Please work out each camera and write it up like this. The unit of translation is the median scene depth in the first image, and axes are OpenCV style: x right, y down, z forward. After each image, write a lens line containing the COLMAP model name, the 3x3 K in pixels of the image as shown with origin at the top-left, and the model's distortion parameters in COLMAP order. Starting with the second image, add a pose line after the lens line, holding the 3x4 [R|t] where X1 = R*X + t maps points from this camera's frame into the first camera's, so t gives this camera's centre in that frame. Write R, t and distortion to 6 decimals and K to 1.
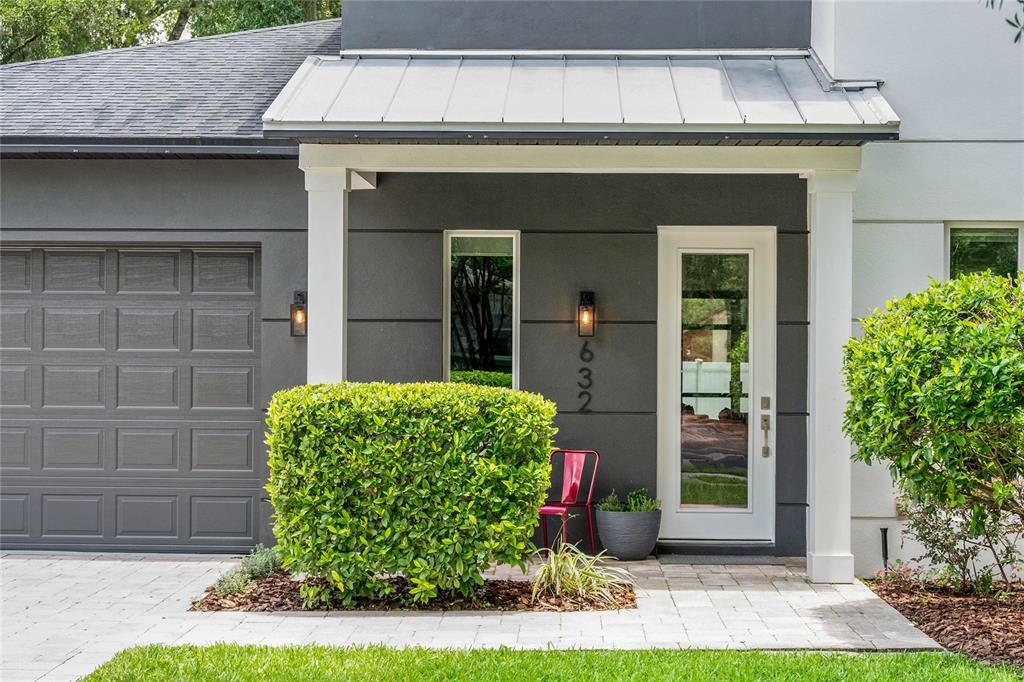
lens RADIAL K [[1694.7, 0, 511.8], [0, 1694.7, 340.5], [0, 0, 1]] dist [0.015507, 0.000000]
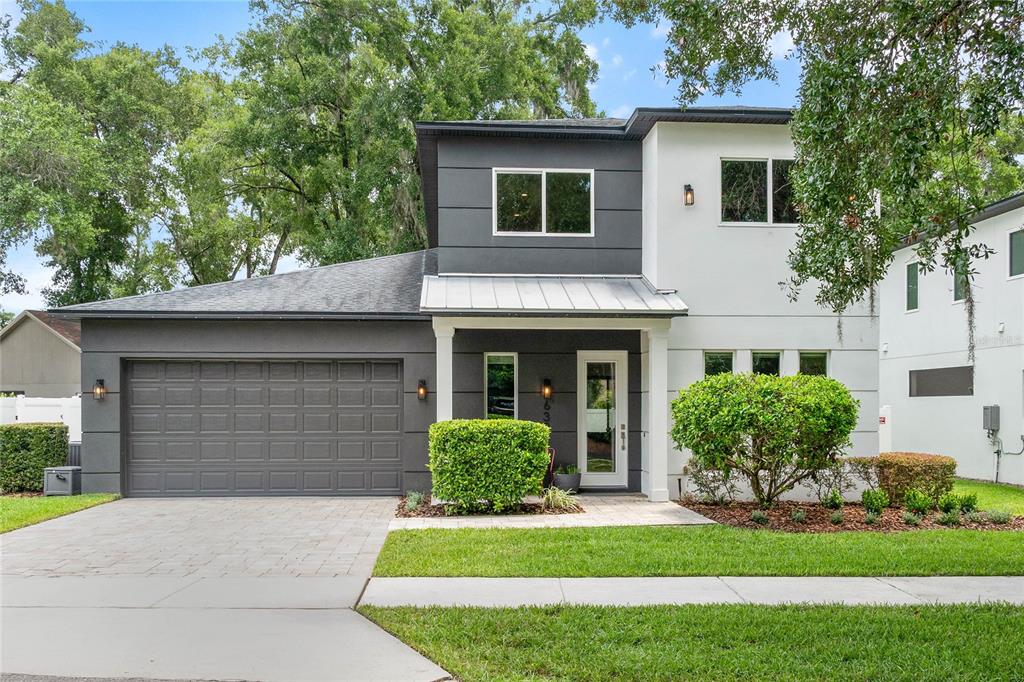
lens RADIAL K [[866.0, 0, 513.2], [0, 866.0, 407.2], [0, 0, 1]] dist [-0.004197, -0.000210]
pose [[0.994859, -0.008026, 0.100951, -0.135504], [0.006990, 0.999919, 0.010617, -0.004312], [-0.101028, -0.009857, 0.994835, -0.185251]]
